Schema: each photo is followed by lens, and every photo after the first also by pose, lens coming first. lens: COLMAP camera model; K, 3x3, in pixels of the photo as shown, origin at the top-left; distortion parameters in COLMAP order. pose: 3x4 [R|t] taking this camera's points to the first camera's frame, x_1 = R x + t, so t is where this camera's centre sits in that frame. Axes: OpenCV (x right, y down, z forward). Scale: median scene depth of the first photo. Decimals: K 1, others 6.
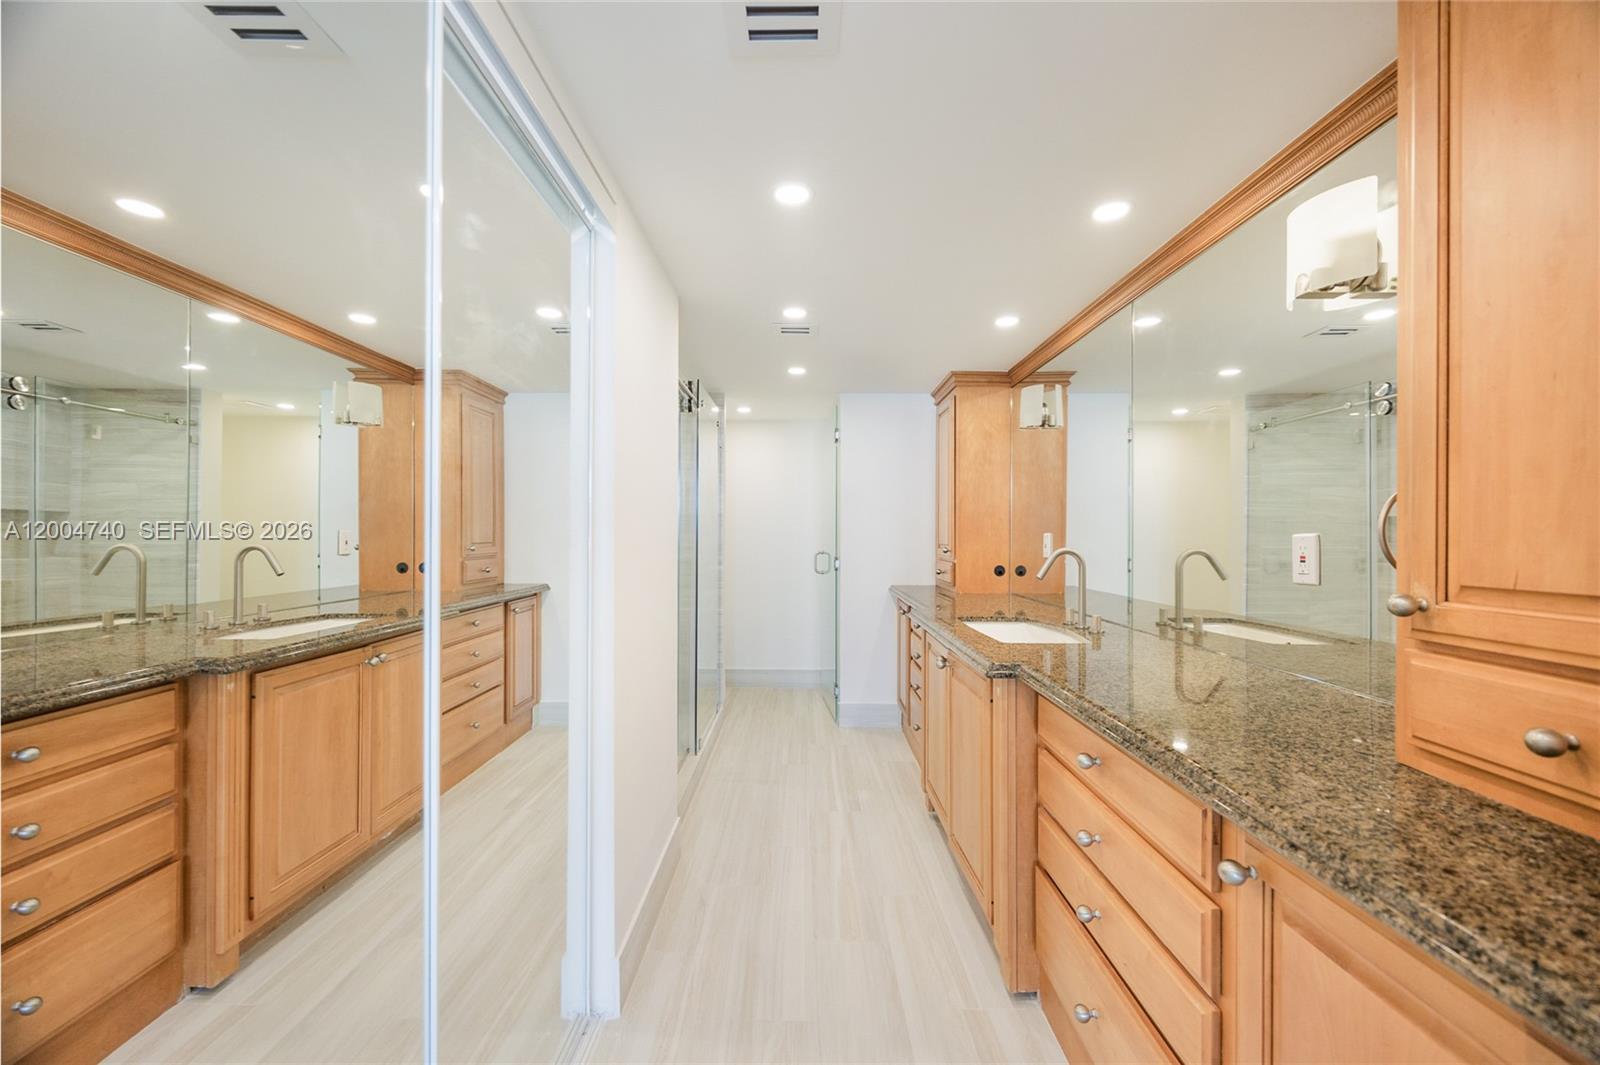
lens RADIAL K [[640.9, 0, 799.3], [0, 640.9, 533.1], [0, 0, 1]] dist [0.002363, -0.000165]
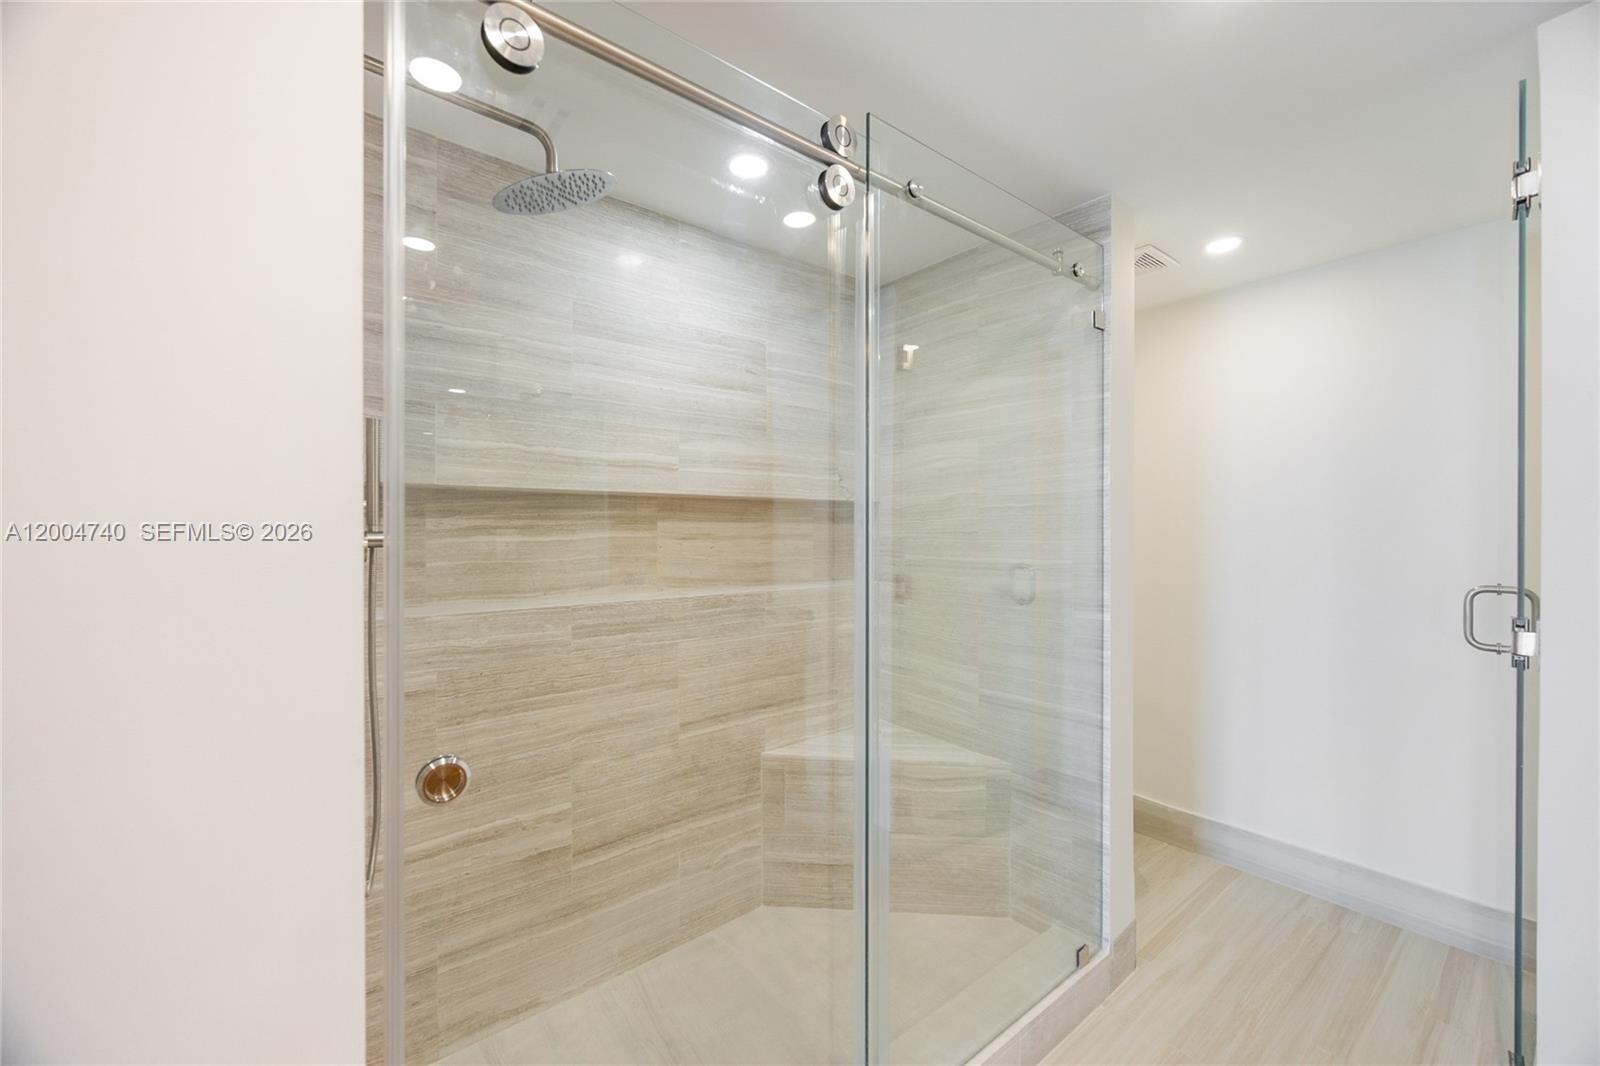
lens RADIAL K [[640.9, 0, 800.5], [0, 640.9, 531.3], [0, 0, 1]] dist [0.002363, -0.000165]
pose [[0.631541, -0.000281, -0.775343, -0.740798], [0.004867, 0.999982, 0.003602, -0.009864], [0.775328, -0.006048, 0.631530, 0.588694]]
